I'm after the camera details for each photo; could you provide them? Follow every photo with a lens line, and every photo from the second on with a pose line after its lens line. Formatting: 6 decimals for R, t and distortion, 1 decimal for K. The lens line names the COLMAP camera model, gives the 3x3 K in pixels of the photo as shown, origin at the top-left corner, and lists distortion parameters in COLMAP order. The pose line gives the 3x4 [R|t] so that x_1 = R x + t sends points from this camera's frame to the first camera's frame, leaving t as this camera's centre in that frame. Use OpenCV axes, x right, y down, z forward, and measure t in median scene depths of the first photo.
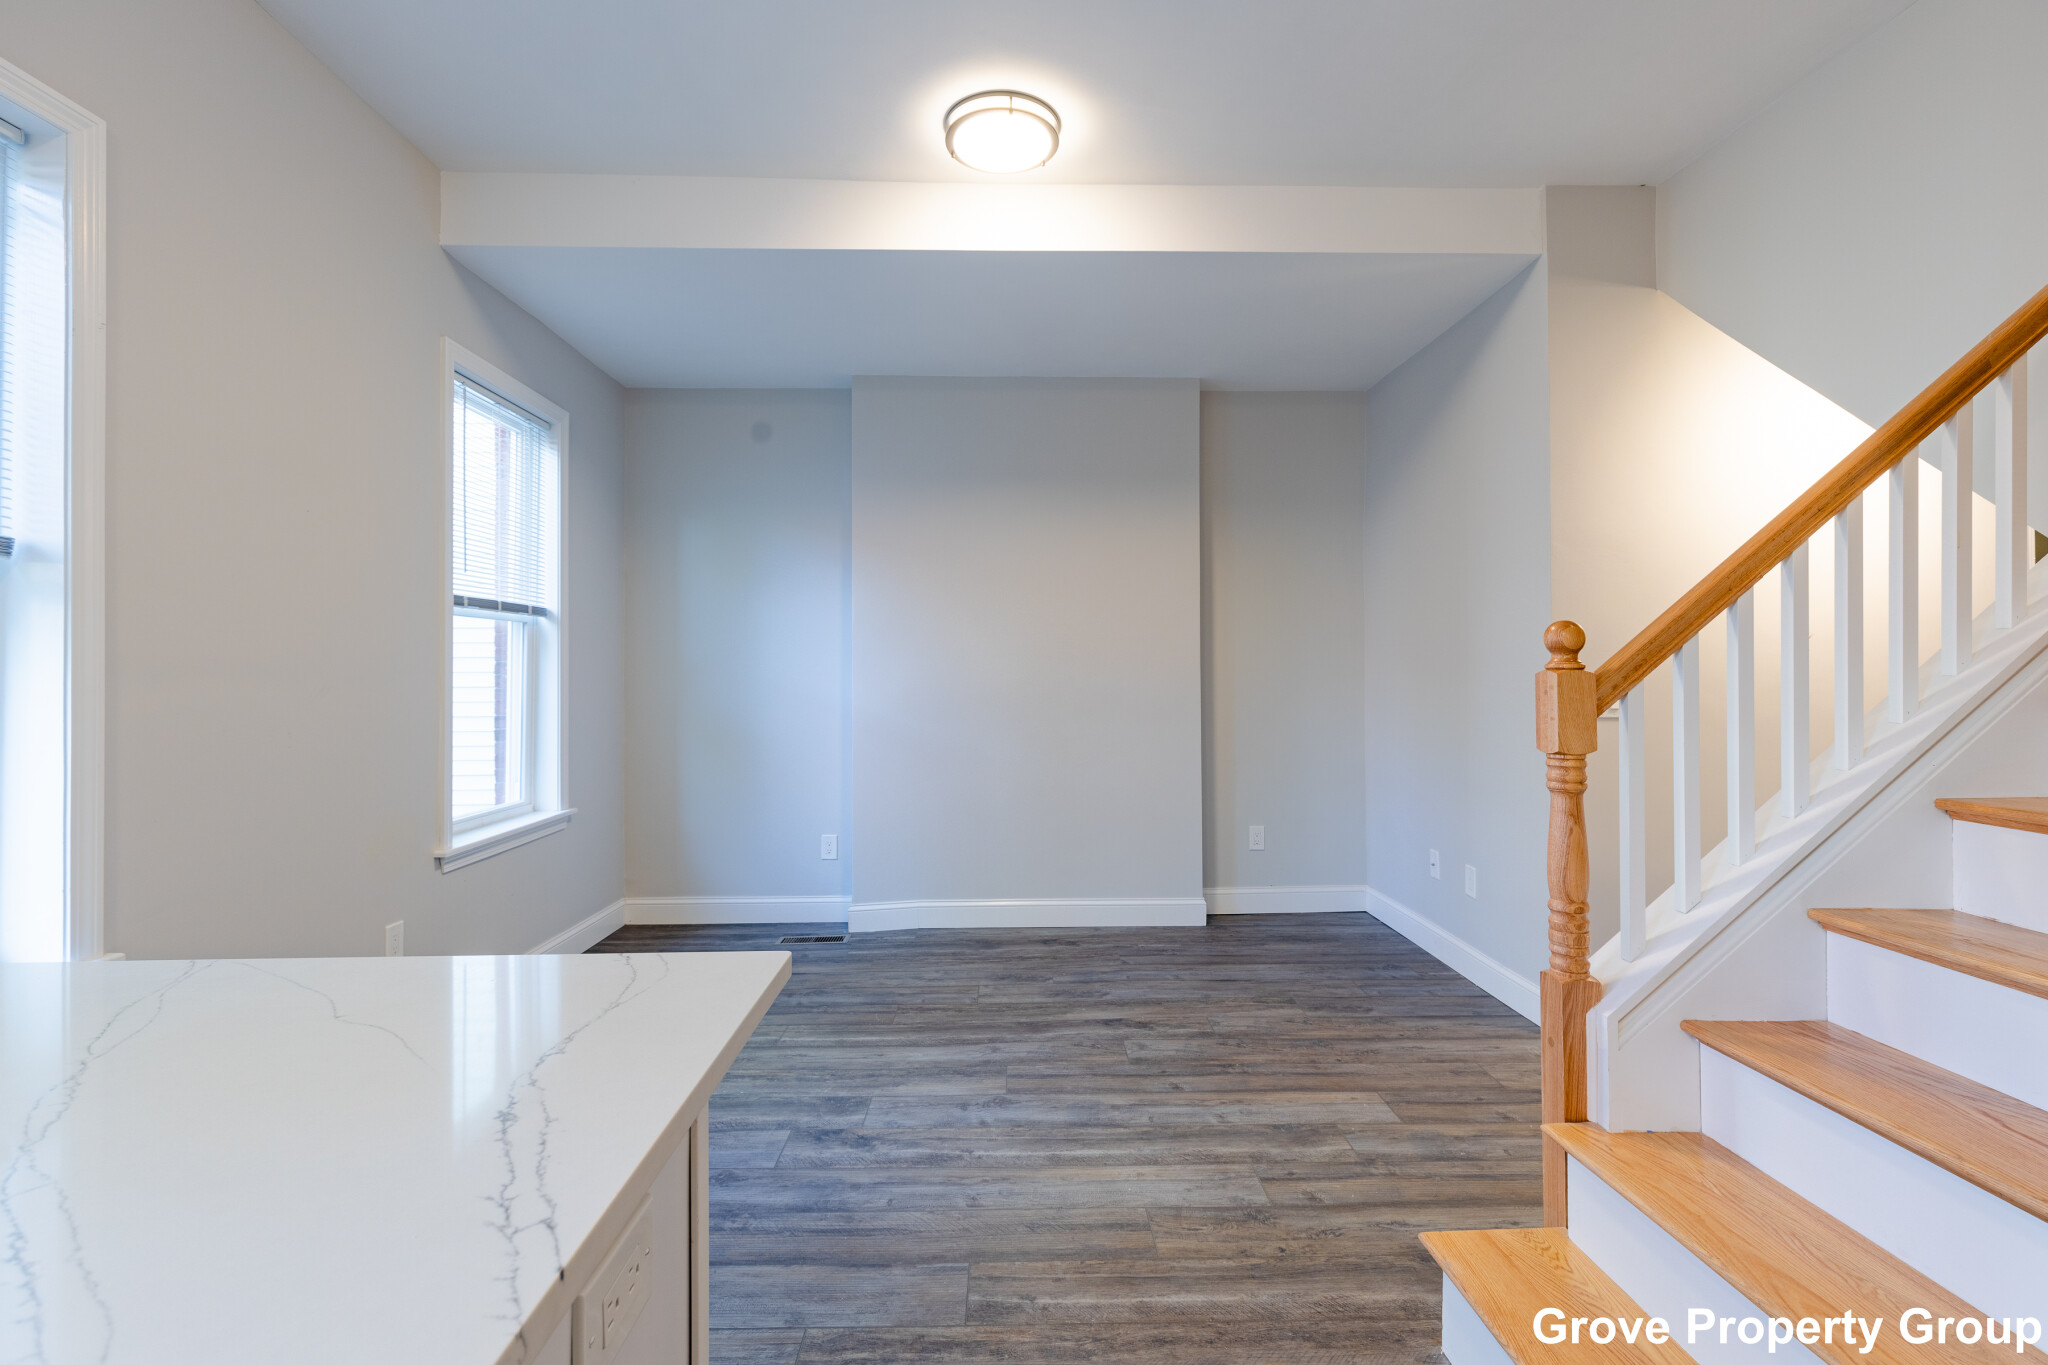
lens RADIAL K [[916.2, 0, 1031.3], [0, 916.2, 668.7], [0, 0, 1]] dist [0.005134, -0.001929]
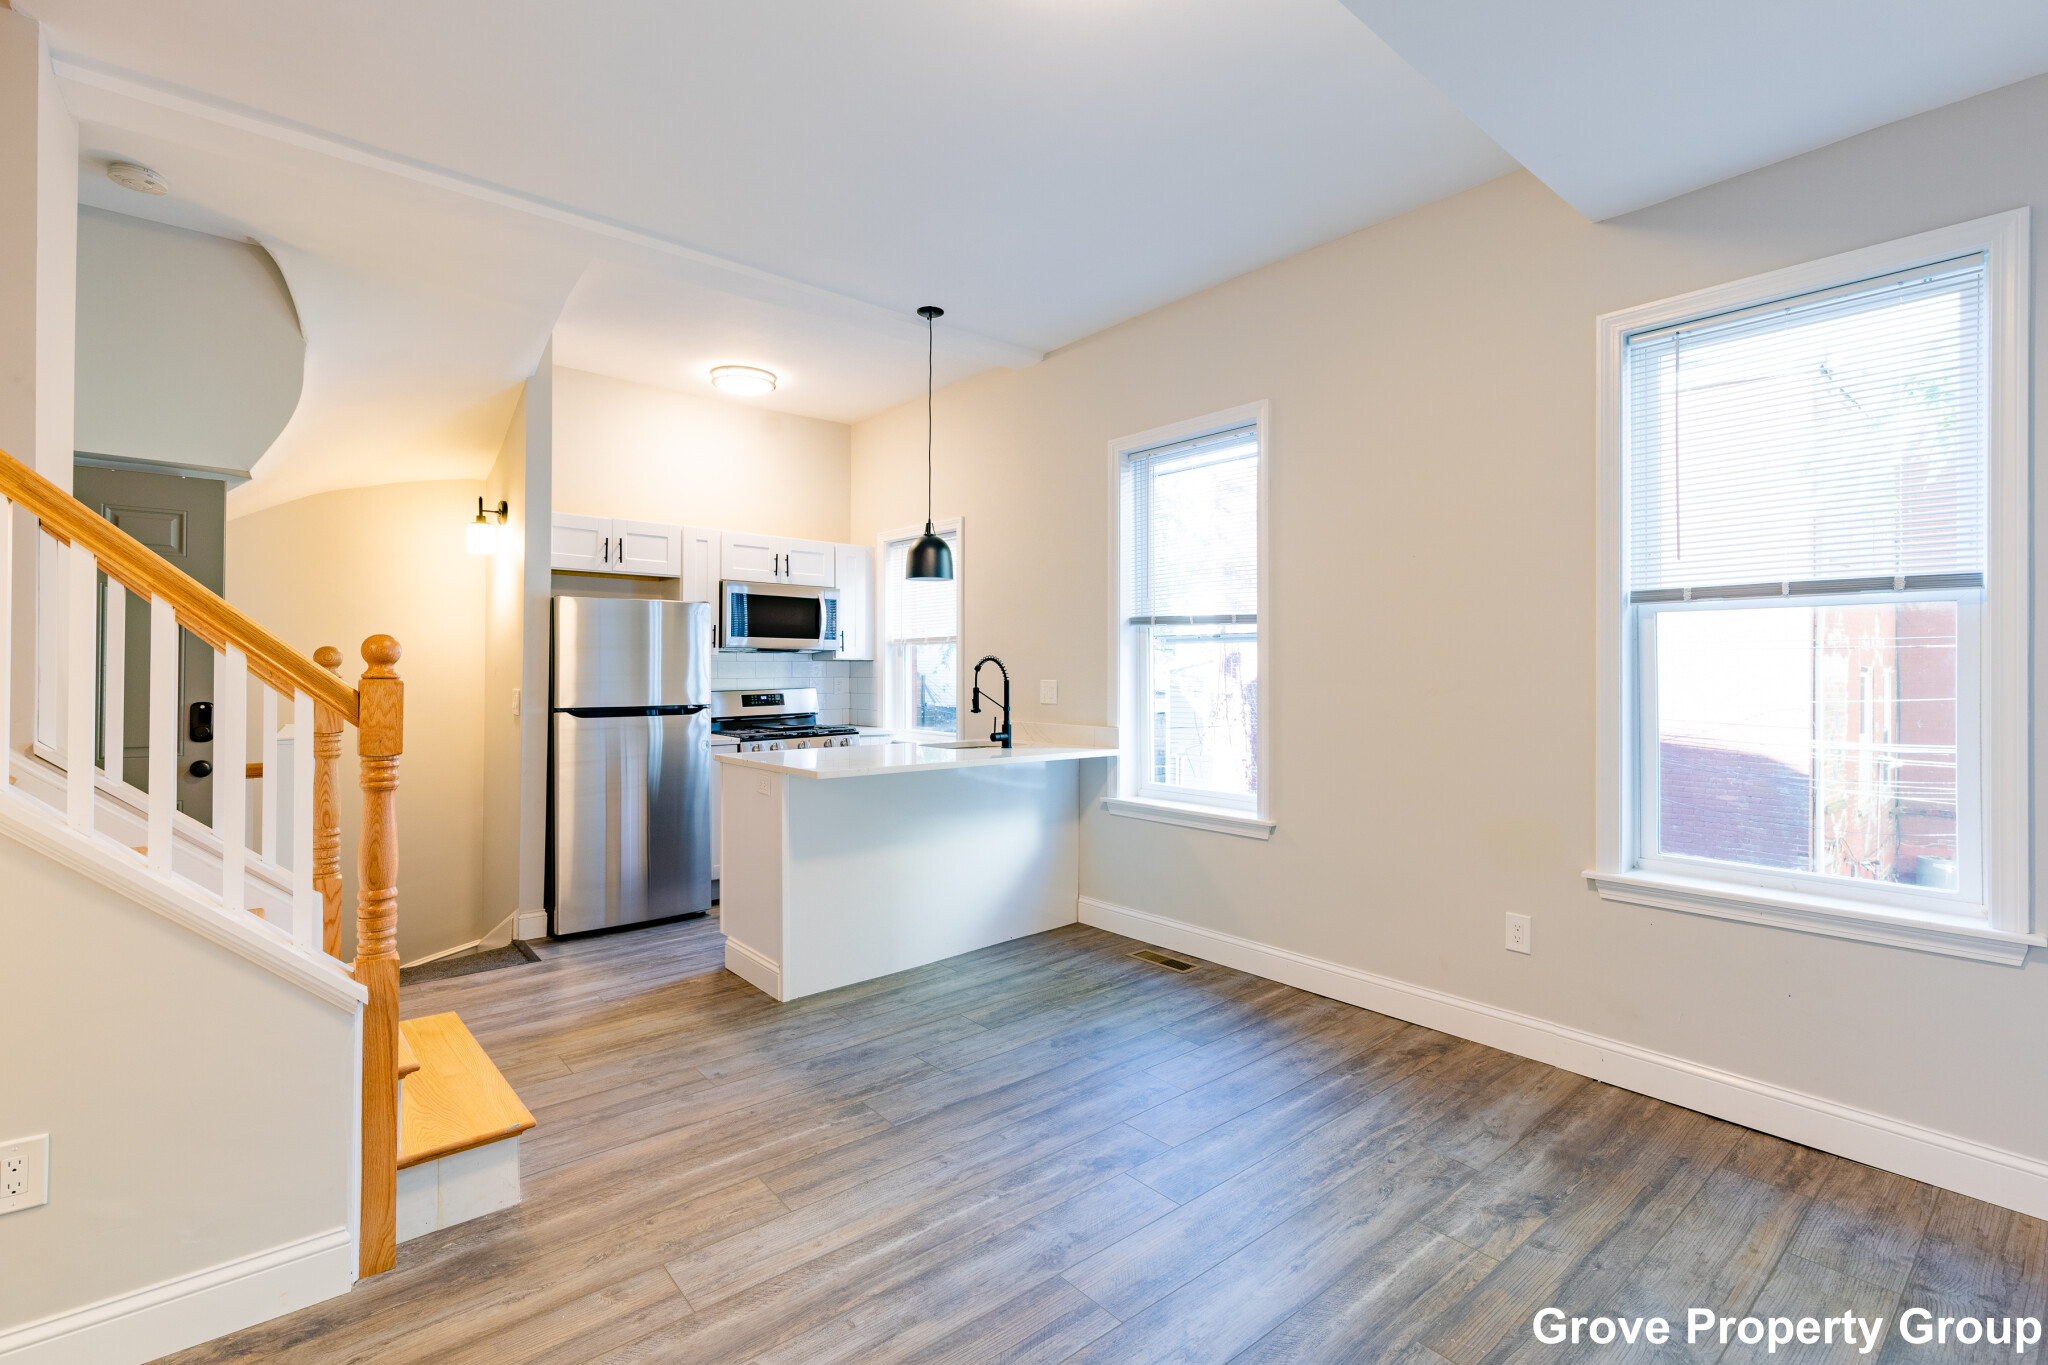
lens RADIAL K [[916.2, 0, 1028.1], [0, 916.2, 674.2], [0, 0, 1]] dist [0.005134, -0.001929]
pose [[-0.780443, 0.001117, -0.625226, 0.467613], [0.001458, 0.999999, -0.000034, -0.003341], [0.625225, -0.000938, -0.780444, 1.651422]]
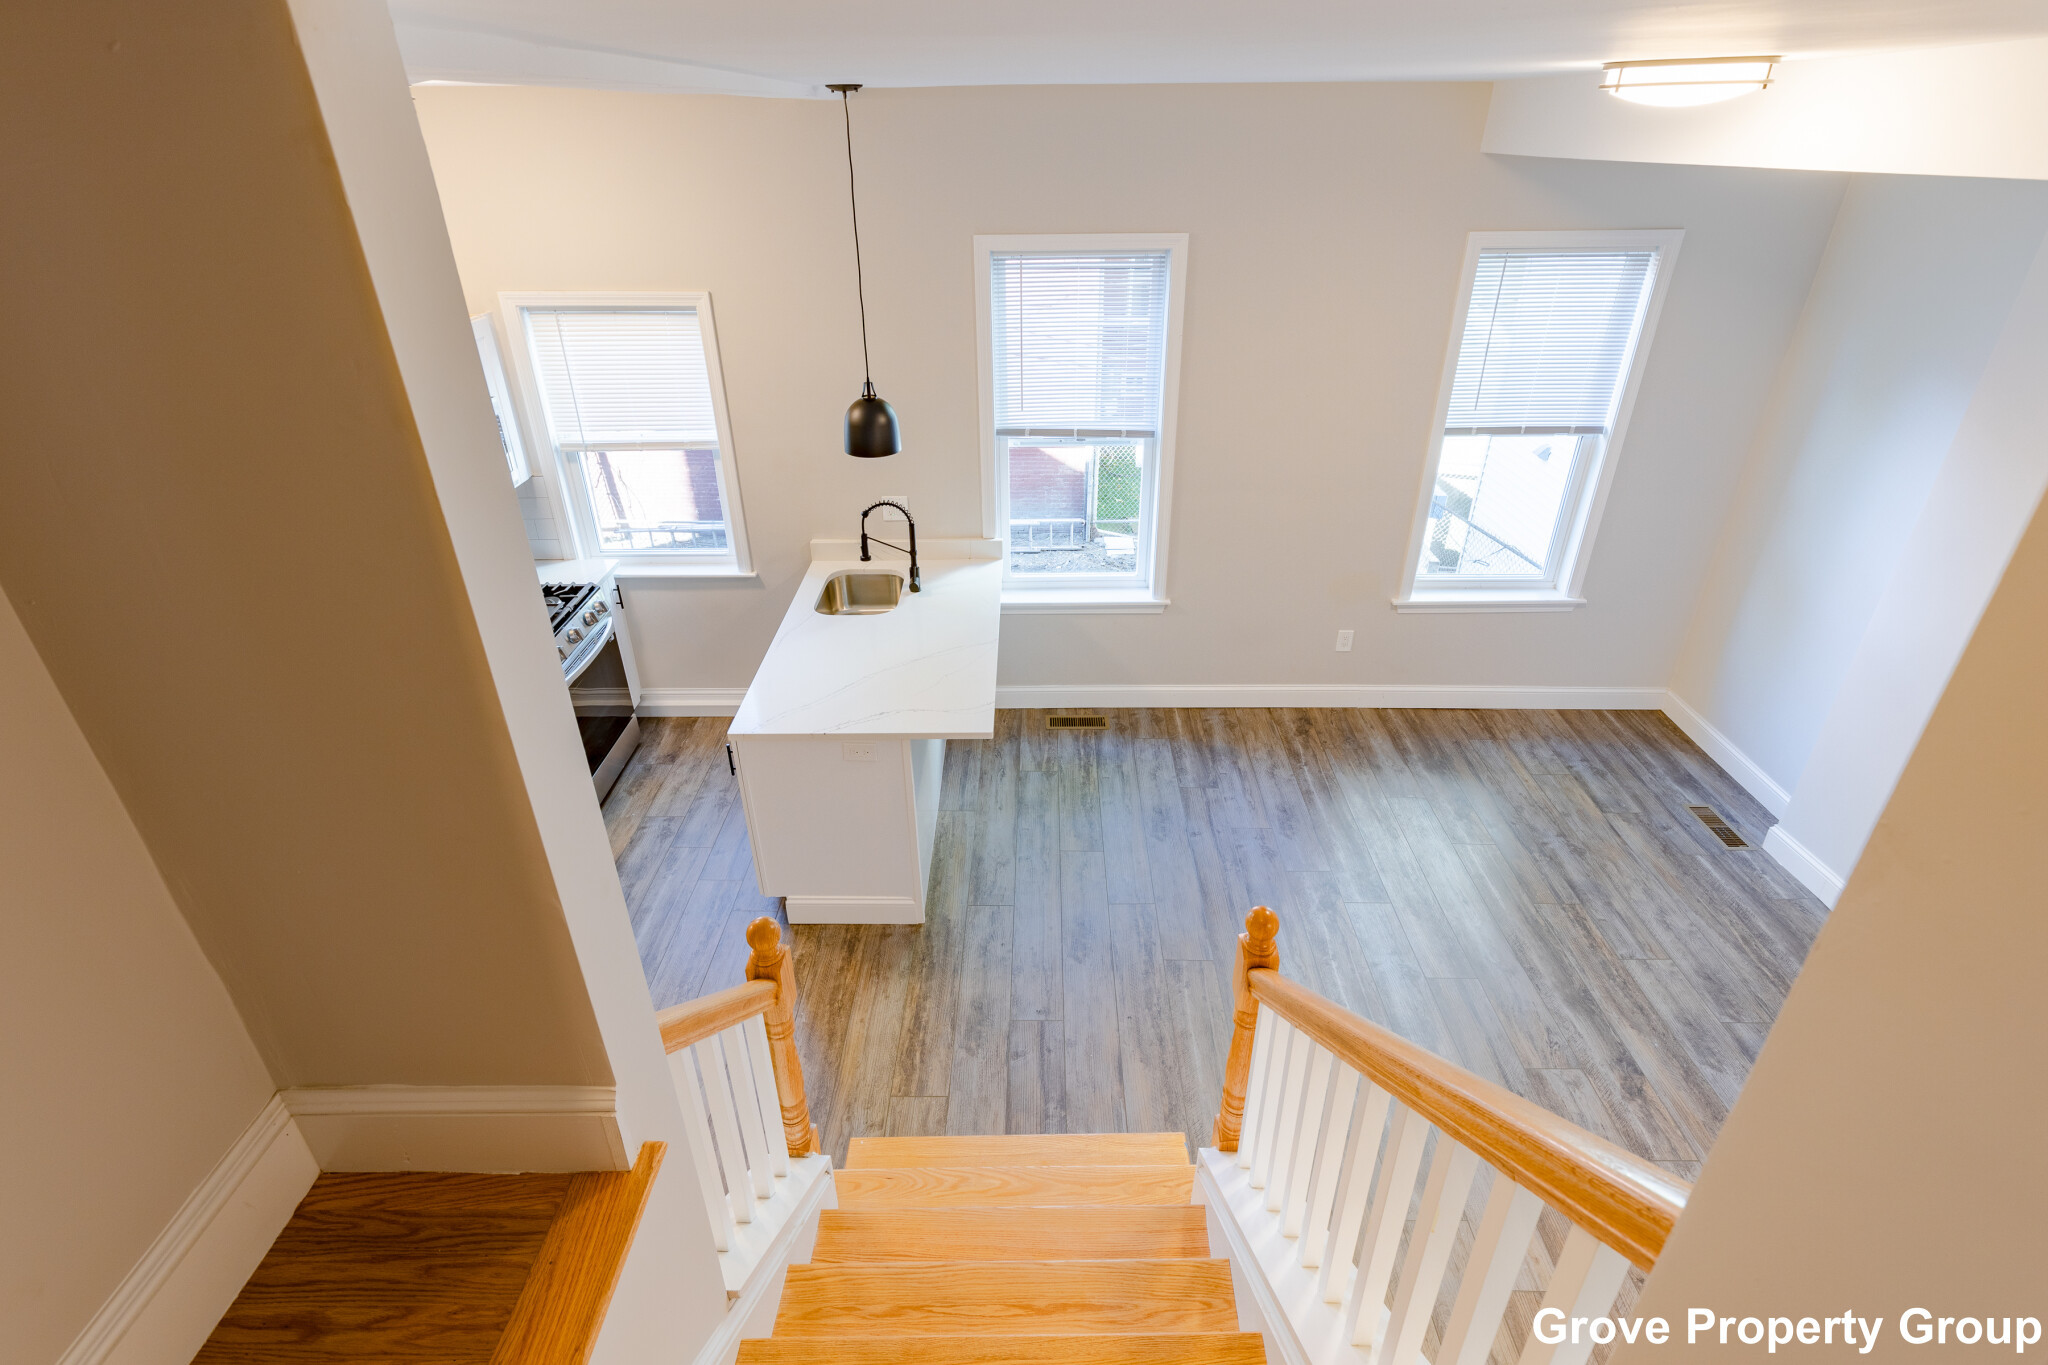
lens RADIAL K [[956.8, 0, 1004.9], [0, 956.8, 657.2], [0, 0, 1]] dist [-0.002173, -0.001952]
pose [[-0.054999, 0.481967, -0.874462, 0.999690], [0.020443, 0.876147, 0.481610, -0.598870], [0.998277, 0.008612, -0.058040, 0.534134]]
